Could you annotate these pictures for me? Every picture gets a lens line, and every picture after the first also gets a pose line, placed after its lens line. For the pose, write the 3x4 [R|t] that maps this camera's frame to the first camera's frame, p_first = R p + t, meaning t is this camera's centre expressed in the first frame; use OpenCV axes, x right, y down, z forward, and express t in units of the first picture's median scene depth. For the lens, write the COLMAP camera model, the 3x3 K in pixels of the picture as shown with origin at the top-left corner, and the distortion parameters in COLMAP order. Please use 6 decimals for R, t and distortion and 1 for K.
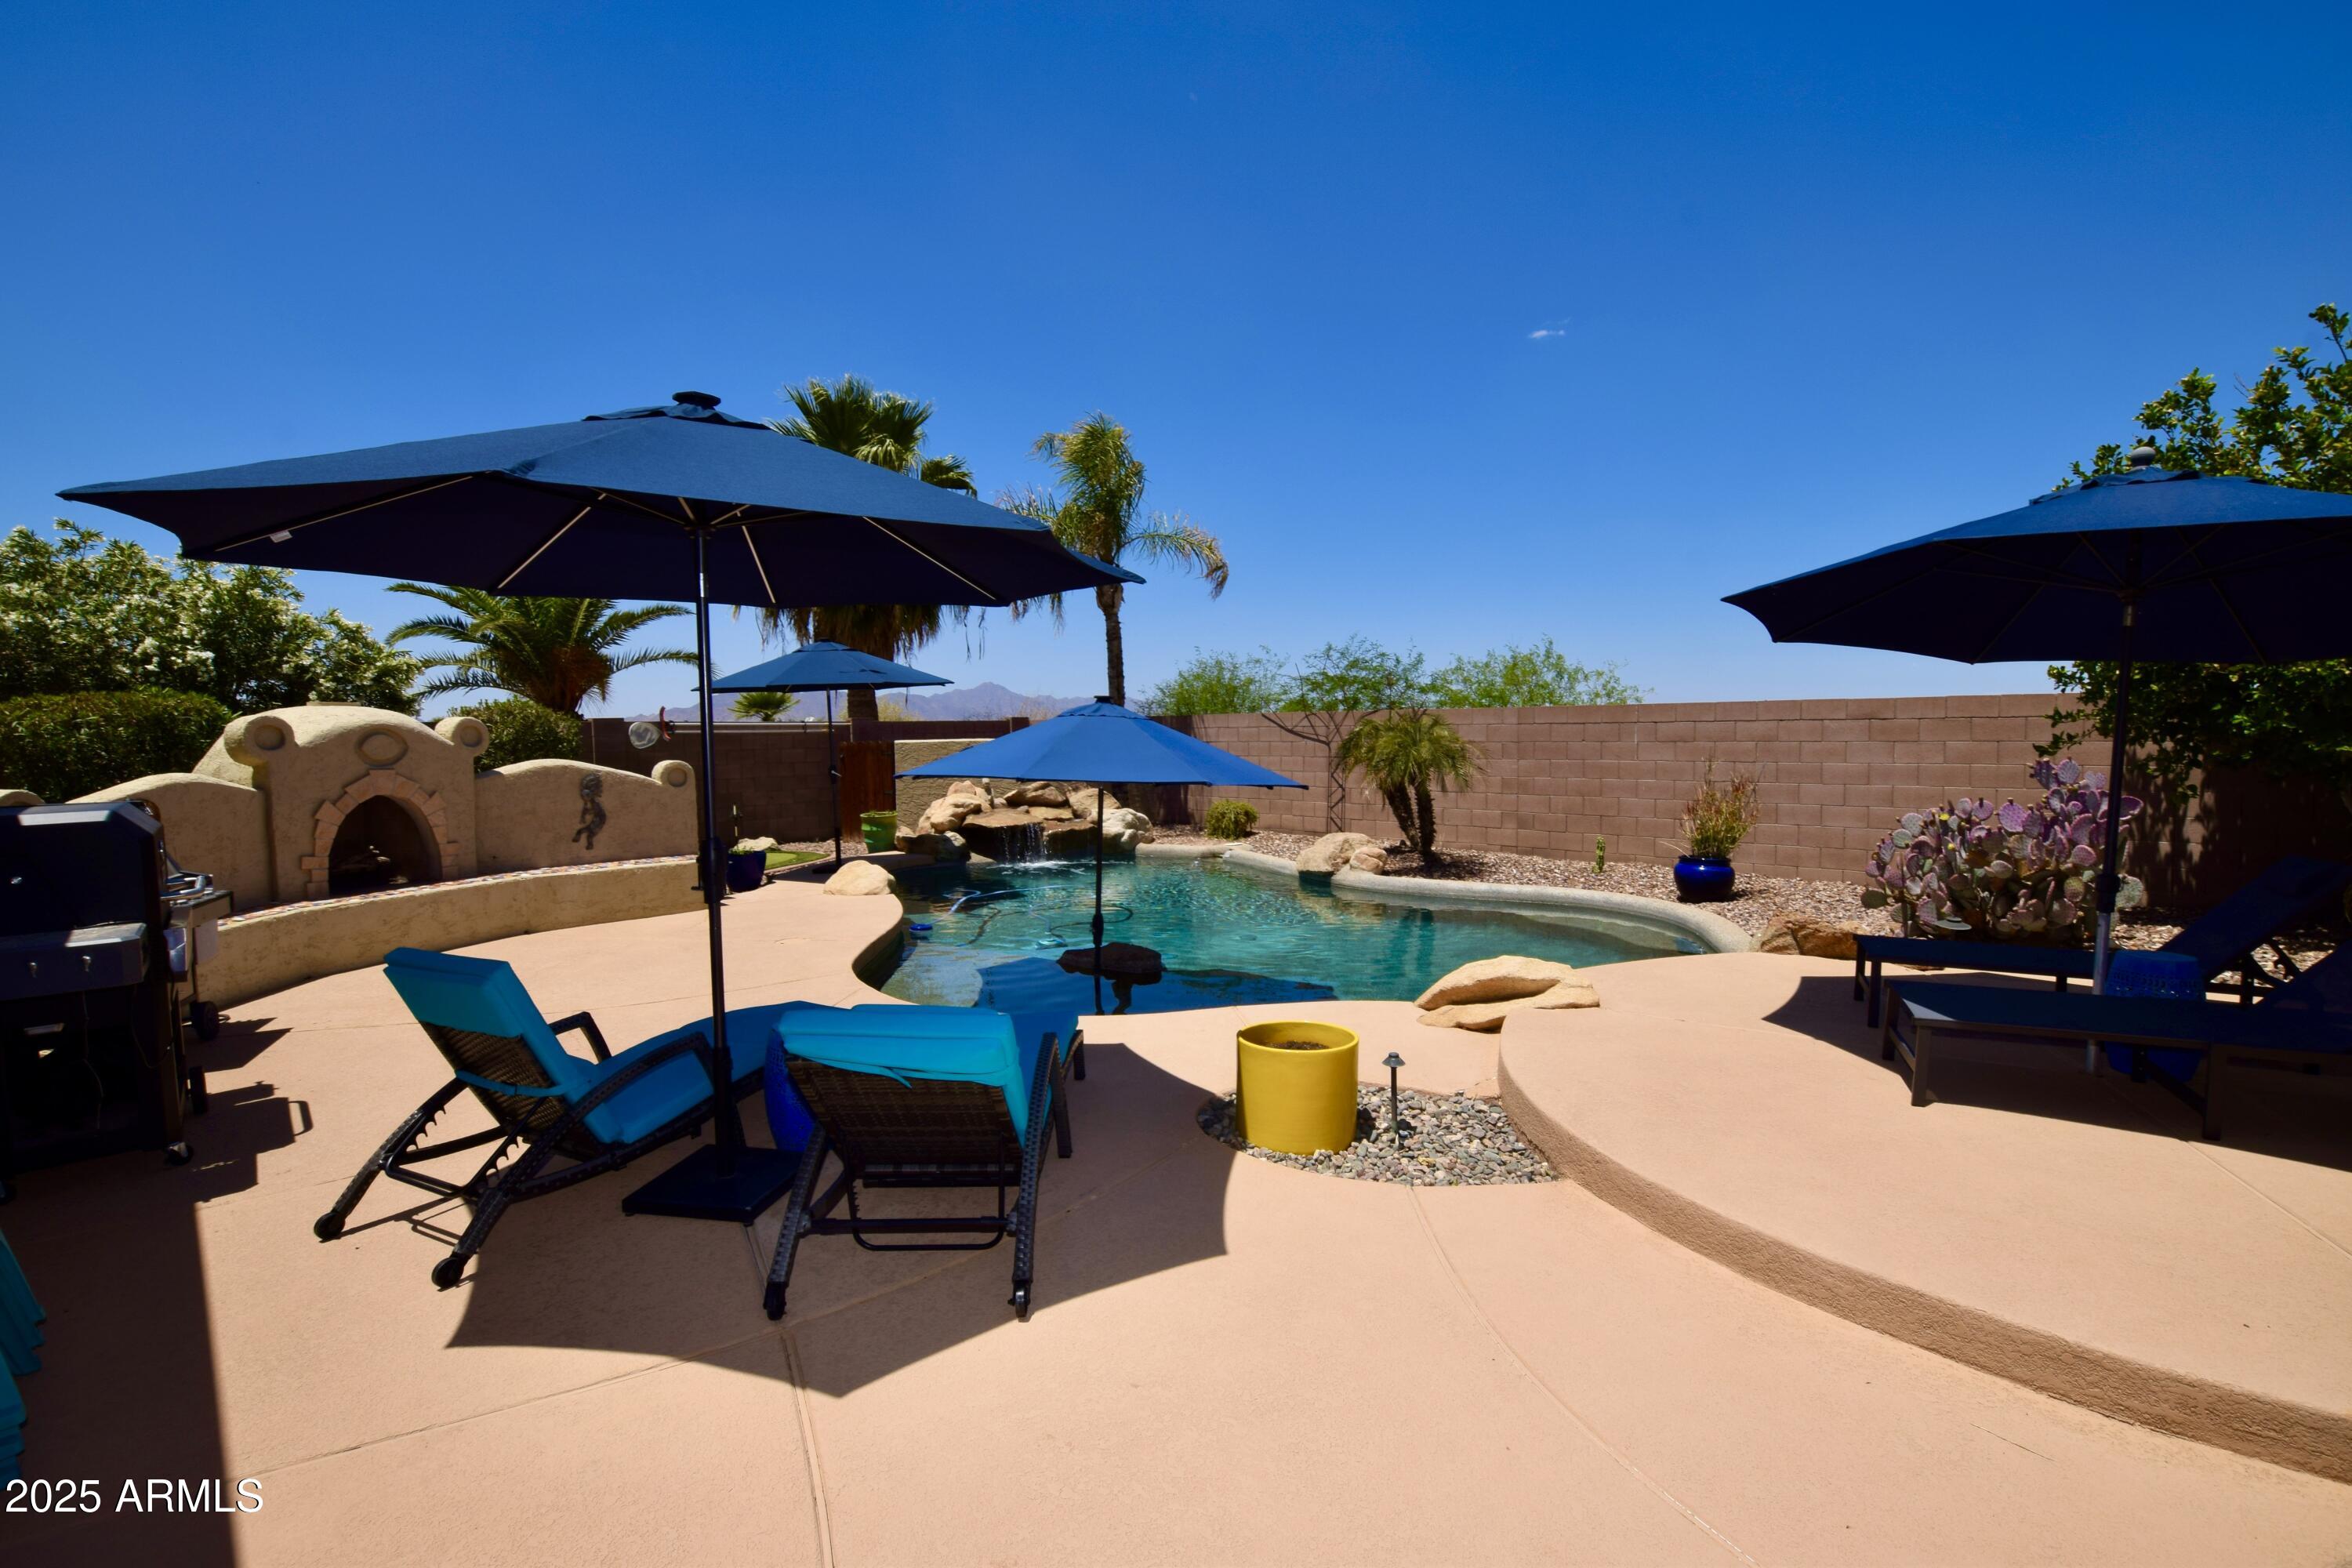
lens RADIAL K [[1034.2, 0, 1186.5], [0, 1034.2, 790.0], [0, 0, 1]] dist [-0.034497, 0.005609]
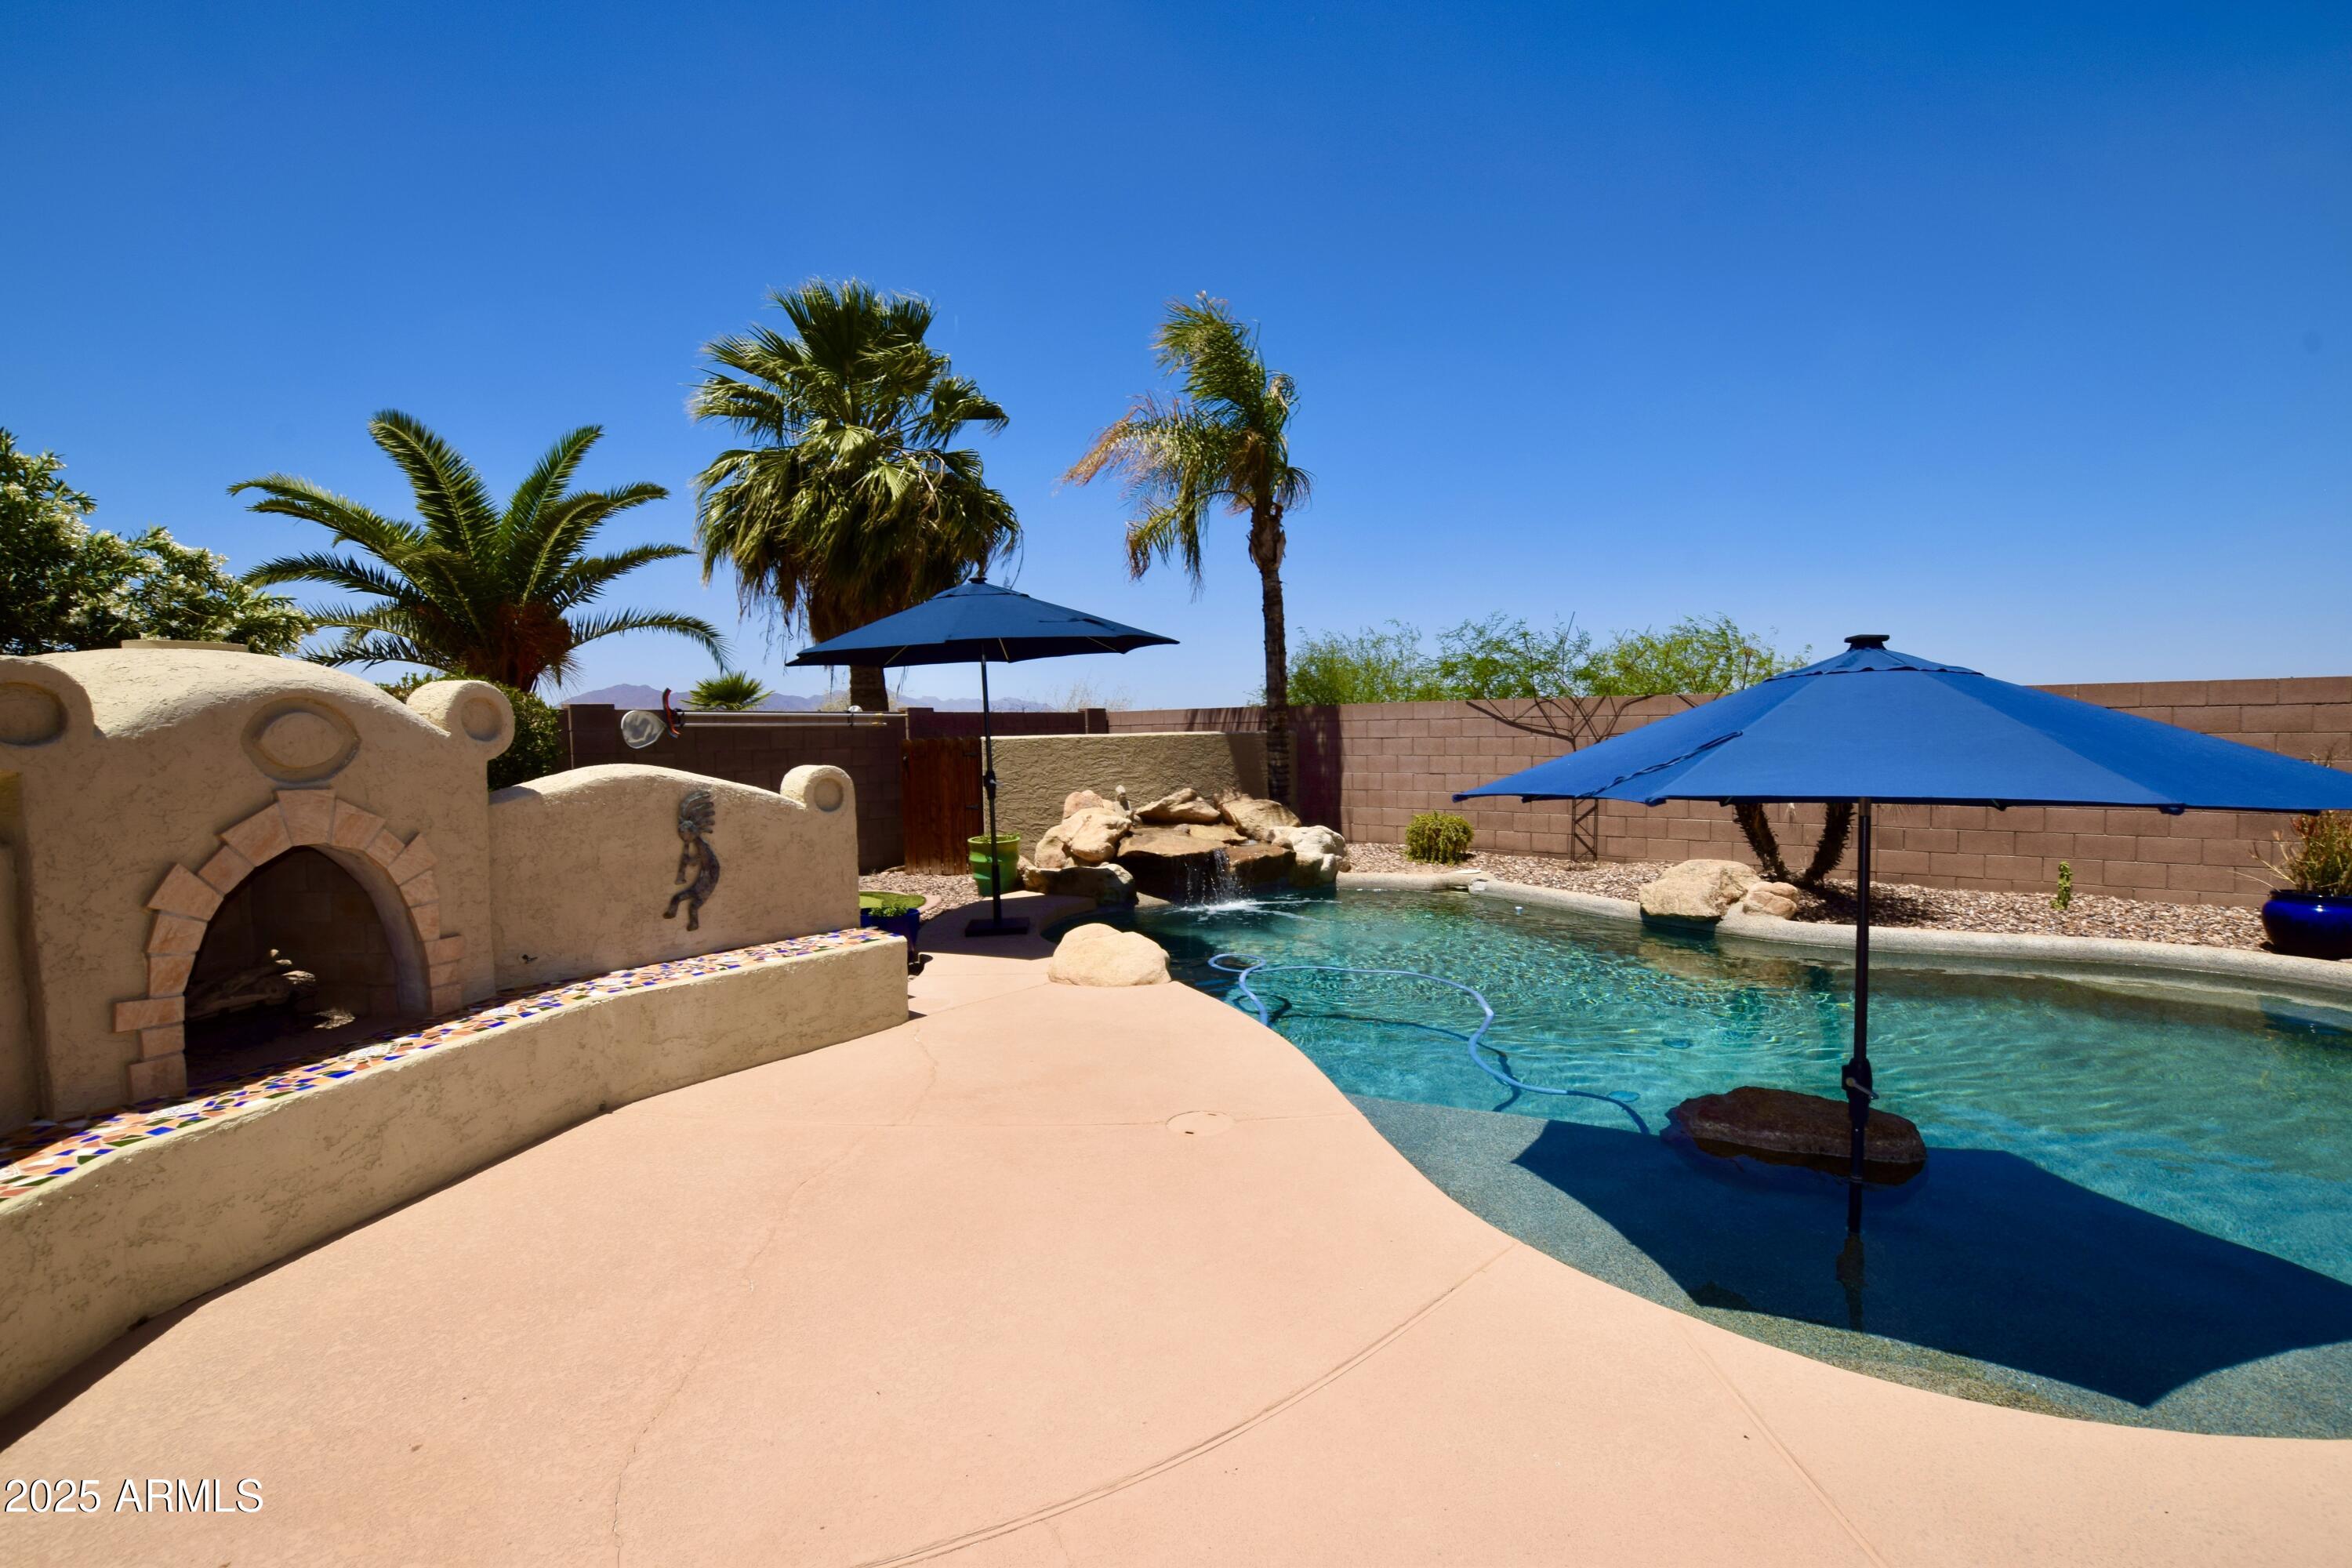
lens RADIAL K [[1034.2, 0, 1183.1], [0, 1034.2, 792.6], [0, 0, 1]] dist [-0.034497, 0.005609]
pose [[0.994350, -0.008663, 0.105797, -0.308968], [0.008565, 0.999962, 0.001378, -0.010806], [-0.105805, -0.000464, 0.994387, 0.349165]]
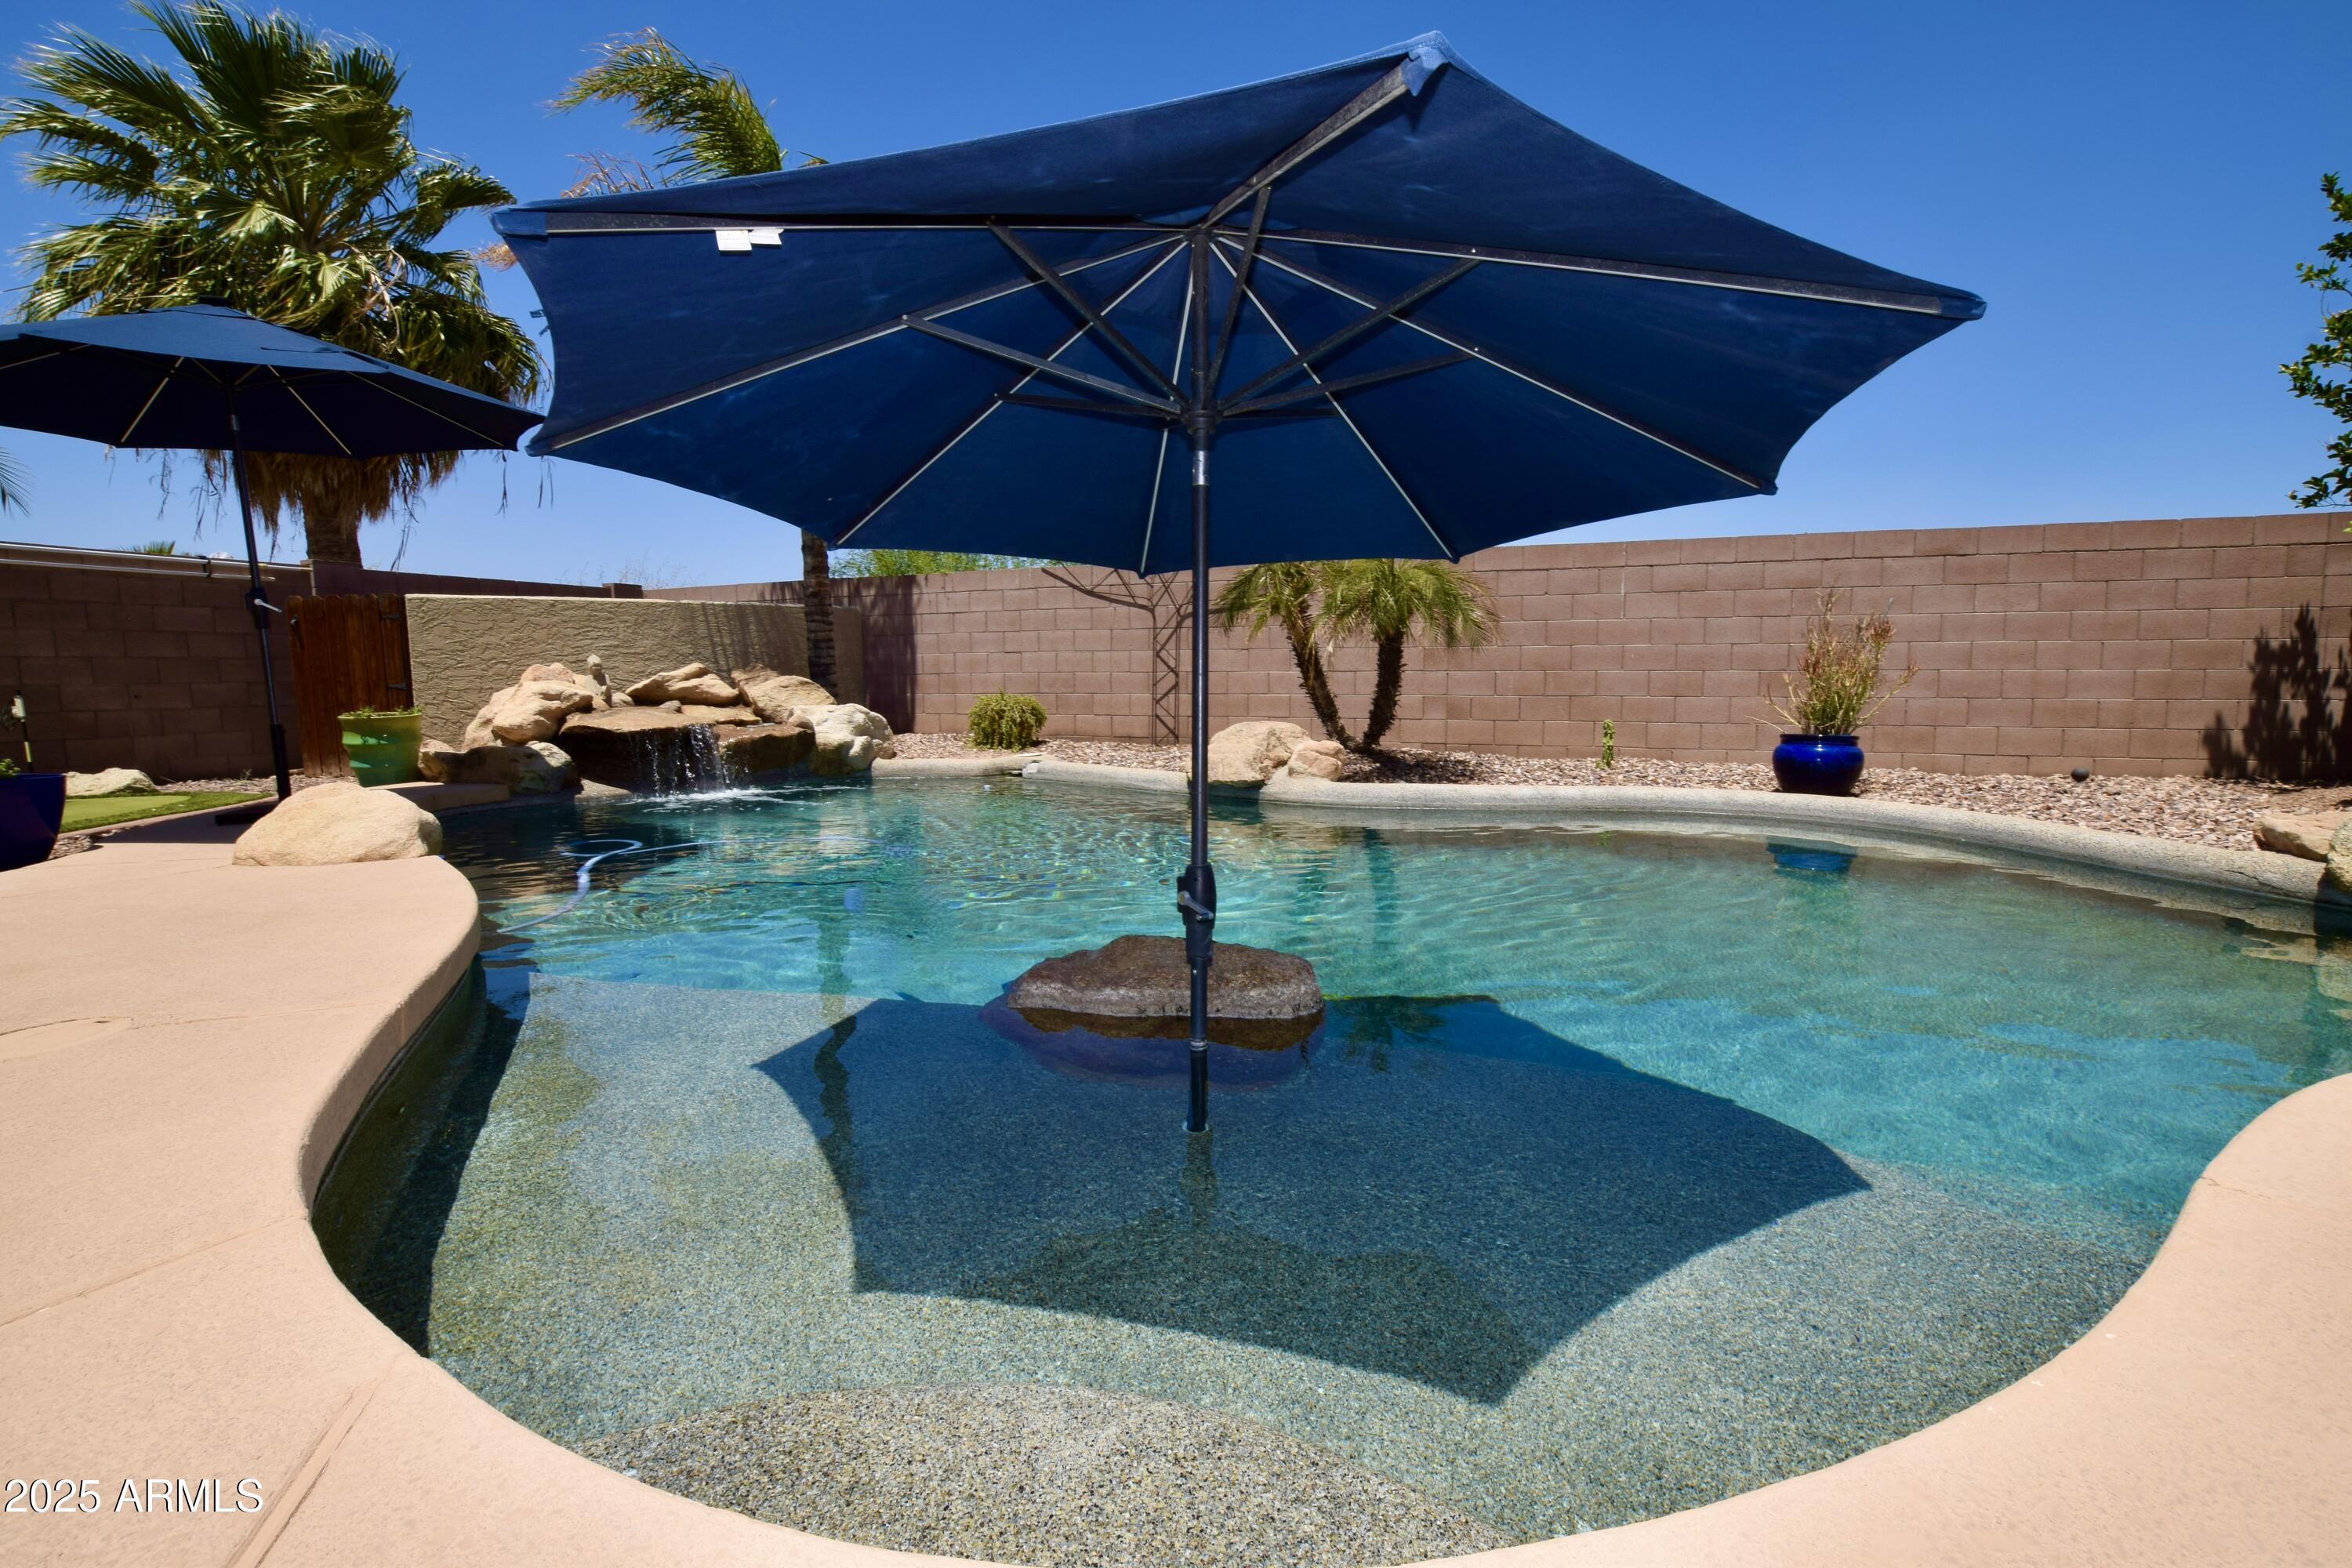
lens RADIAL K [[1034.2, 0, 1180.7], [0, 1034.2, 798.1], [0, 0, 1]] dist [-0.034497, 0.005609]
pose [[0.927820, -0.038192, 0.371068, -0.140557], [0.015871, 0.997886, 0.063024, 0.050703], [-0.372691, -0.052586, 0.926464, 0.454783]]
